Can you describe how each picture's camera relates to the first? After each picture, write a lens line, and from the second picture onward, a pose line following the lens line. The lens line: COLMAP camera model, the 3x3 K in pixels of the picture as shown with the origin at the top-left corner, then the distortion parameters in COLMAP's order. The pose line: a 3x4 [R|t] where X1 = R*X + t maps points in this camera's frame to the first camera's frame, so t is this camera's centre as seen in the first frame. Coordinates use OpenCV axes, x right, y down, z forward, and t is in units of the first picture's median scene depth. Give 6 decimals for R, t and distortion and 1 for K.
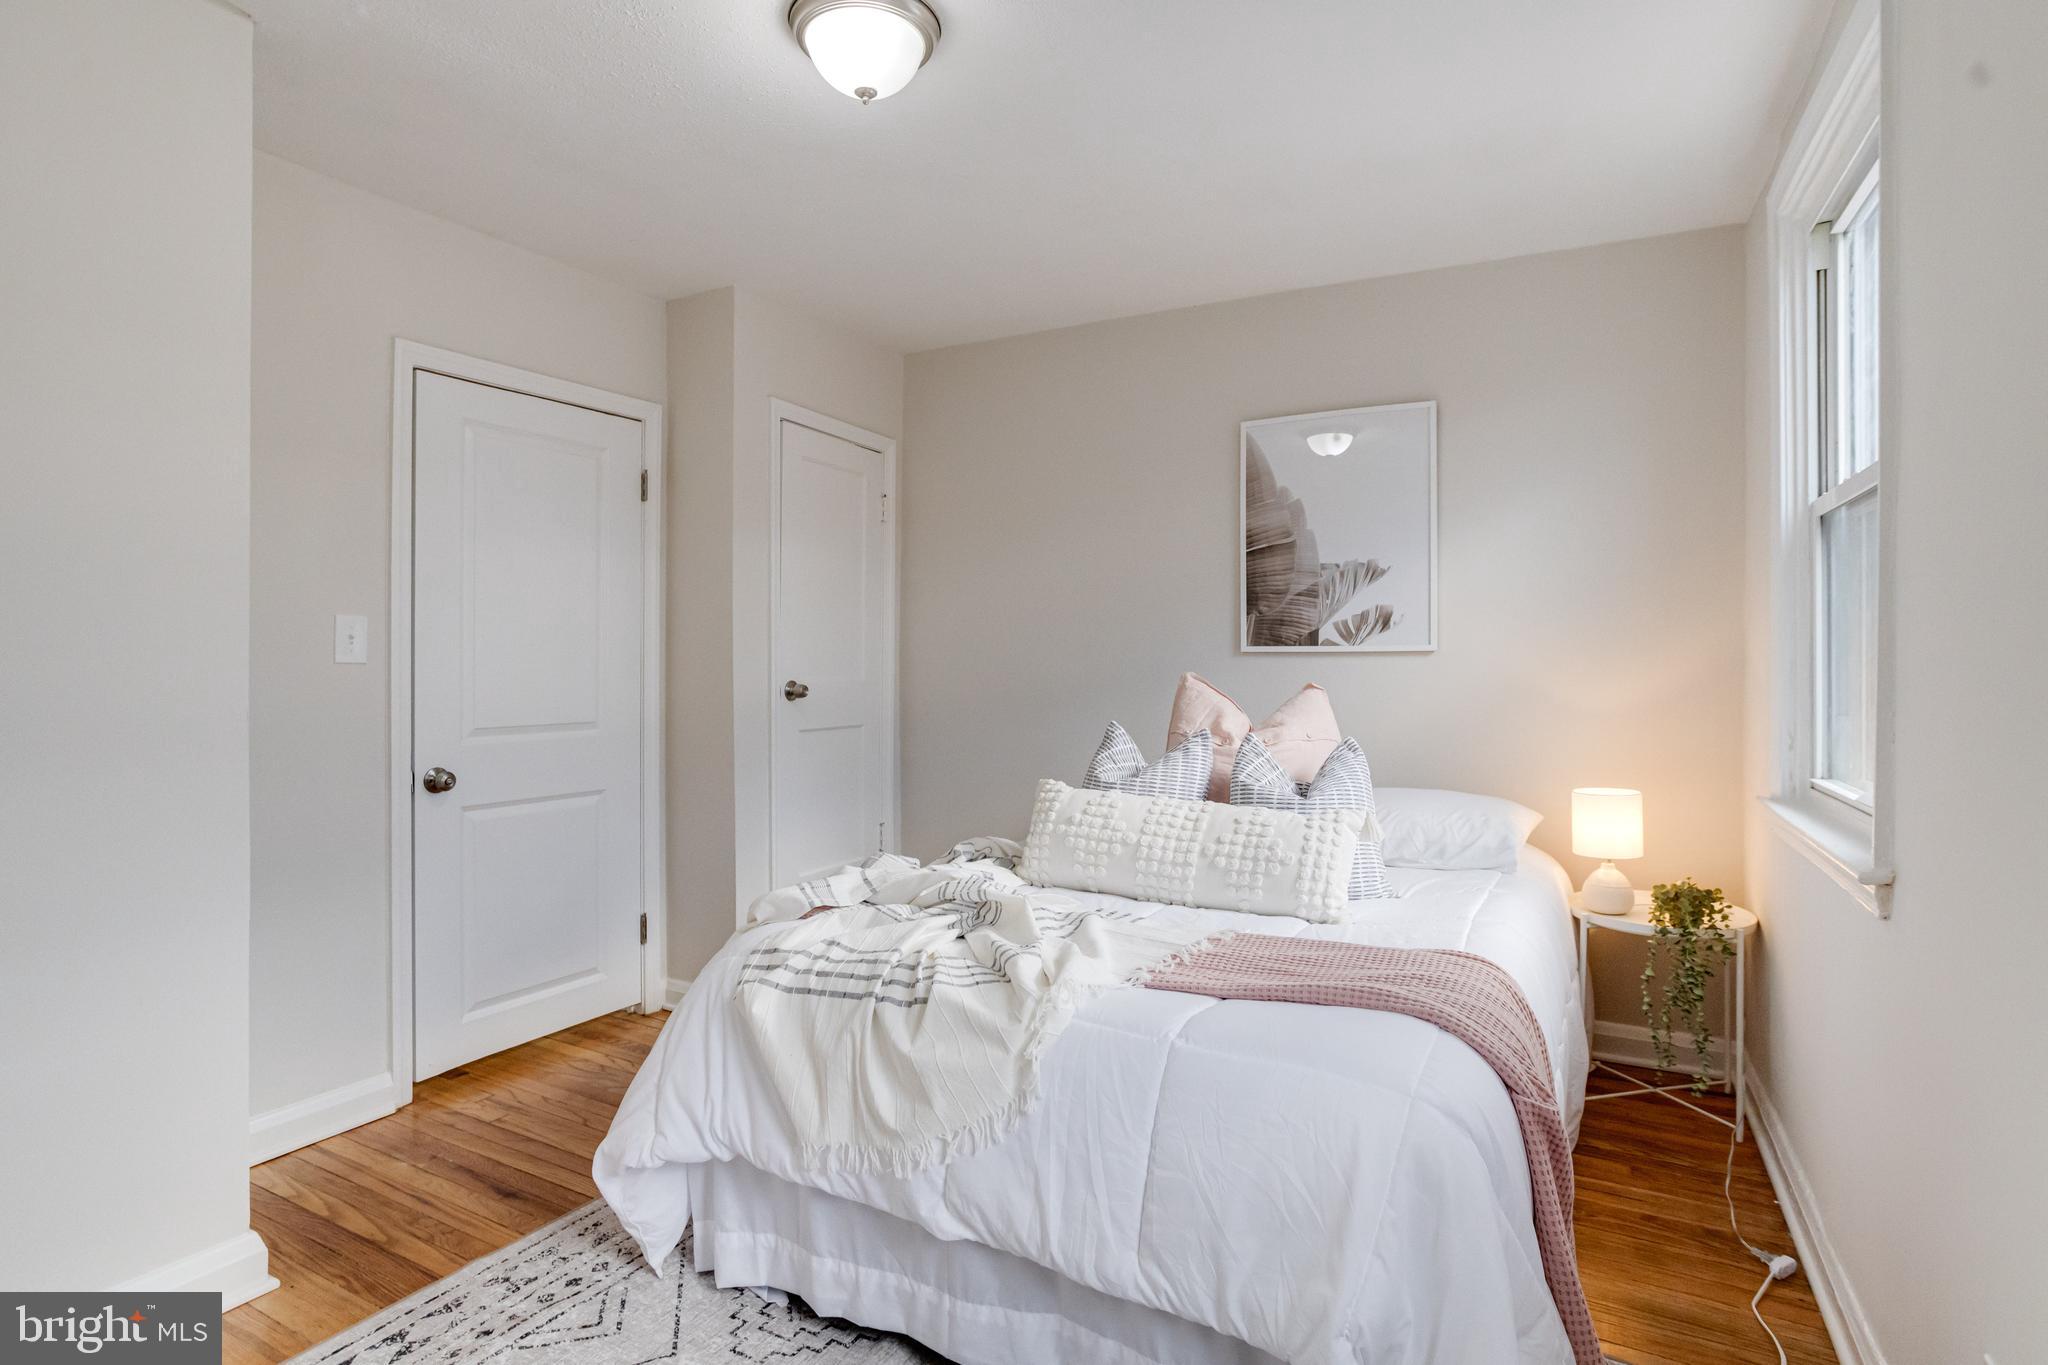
lens RADIAL K [[1033.8, 0, 1023.0], [0, 1033.8, 673.0], [0, 0, 1]] dist [-0.037353, 0.013127]
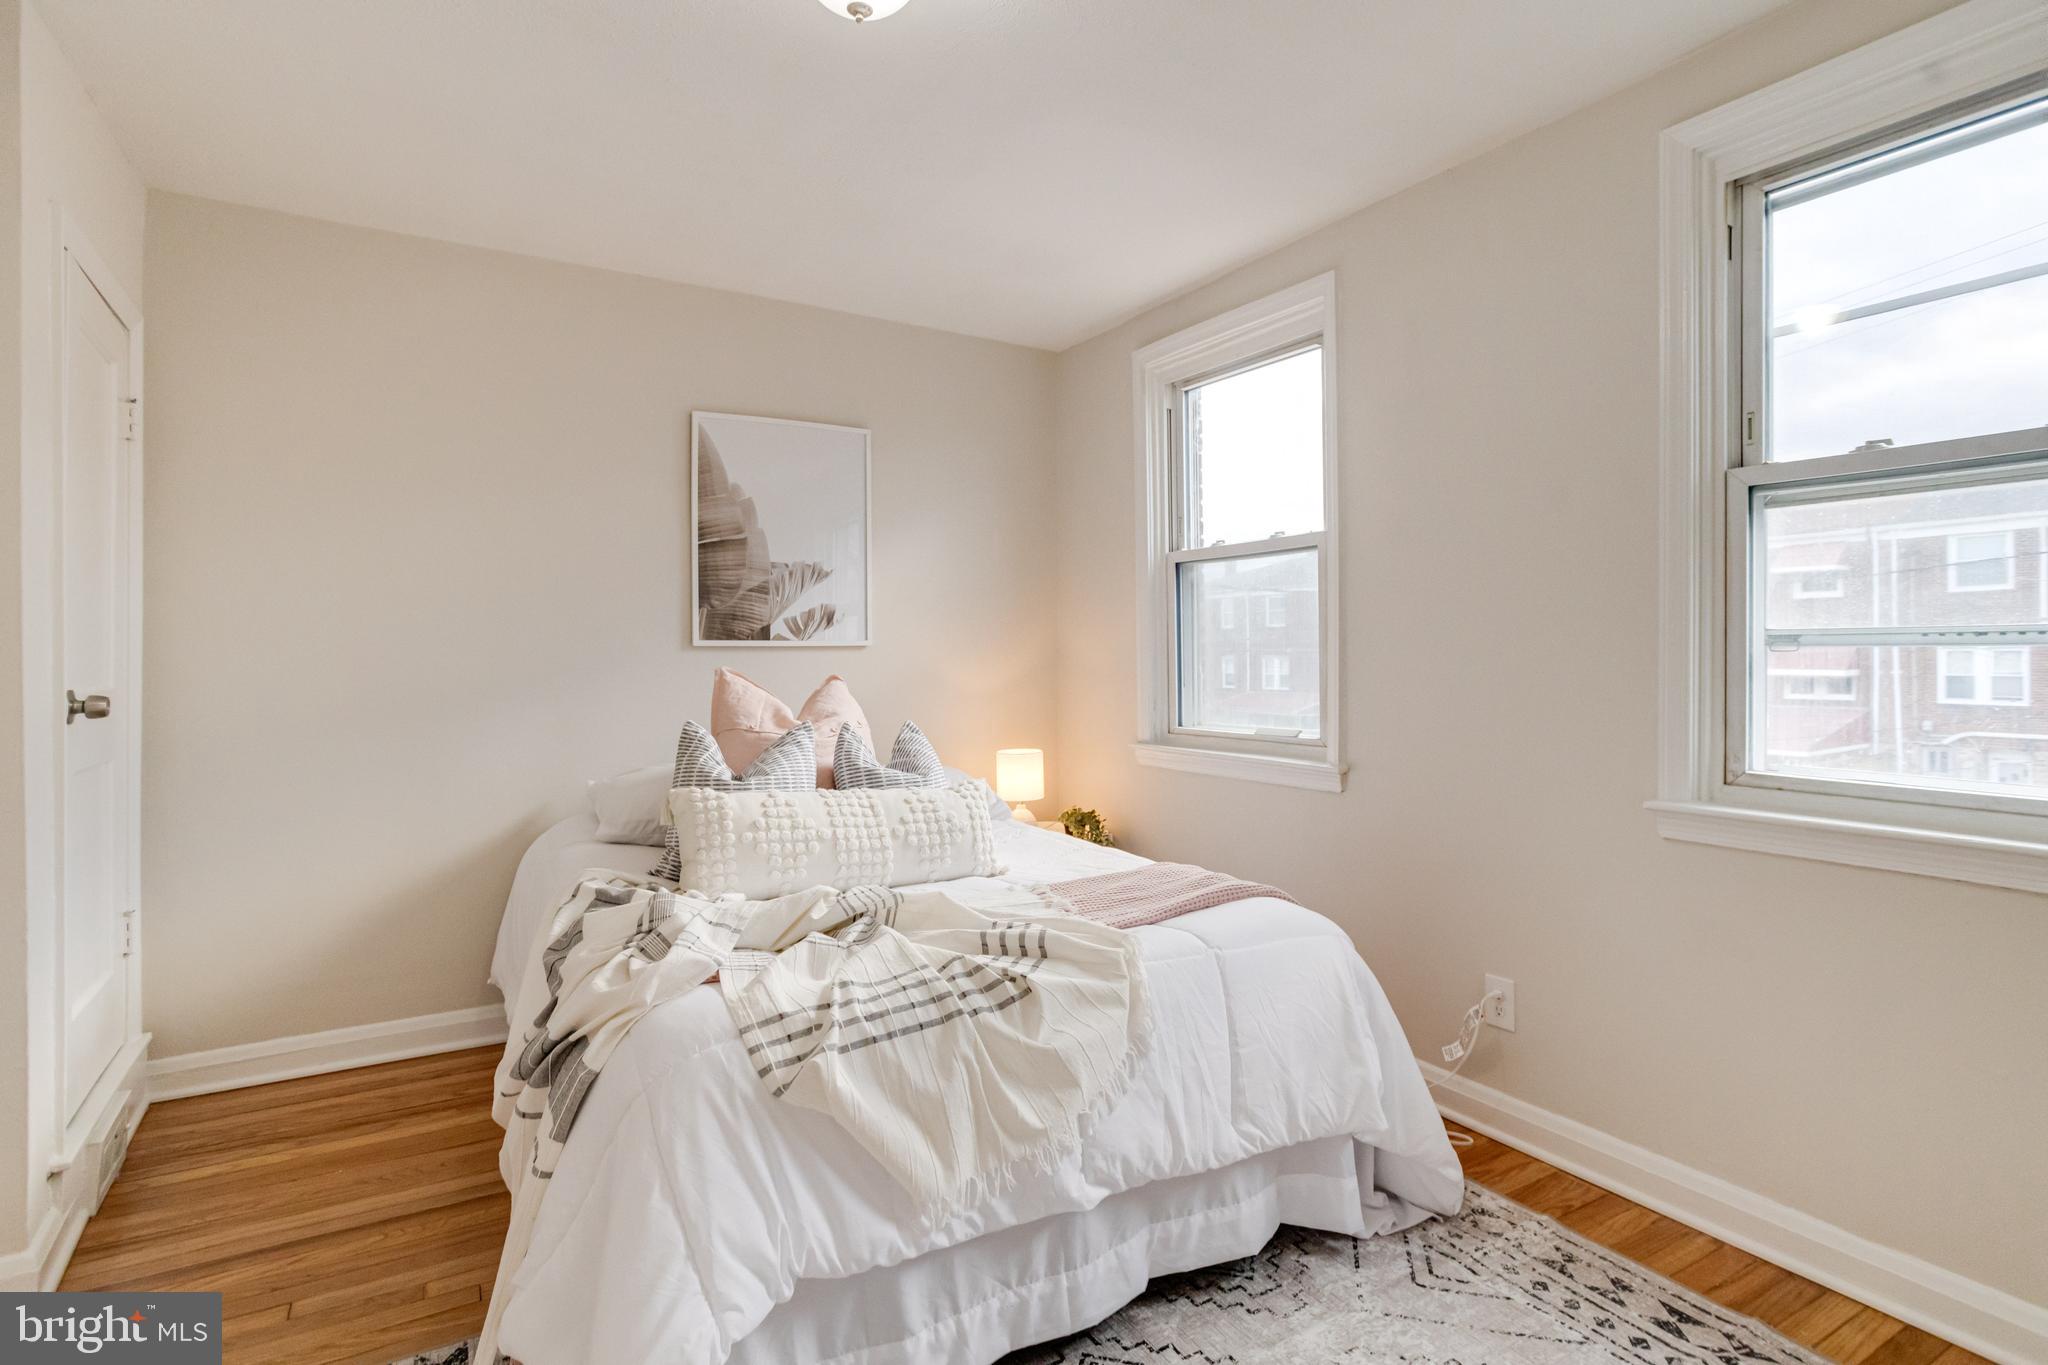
lens RADIAL K [[1033.8, 0, 1007.5], [0, 1033.8, 646.9], [0, 0, 1]] dist [-0.037353, 0.013127]
pose [[0.507922, 0.005902, 0.861383, -0.512244], [0.013130, 0.999807, -0.014593, -0.001277], [-0.861303, 0.018722, 0.507746, 0.269429]]
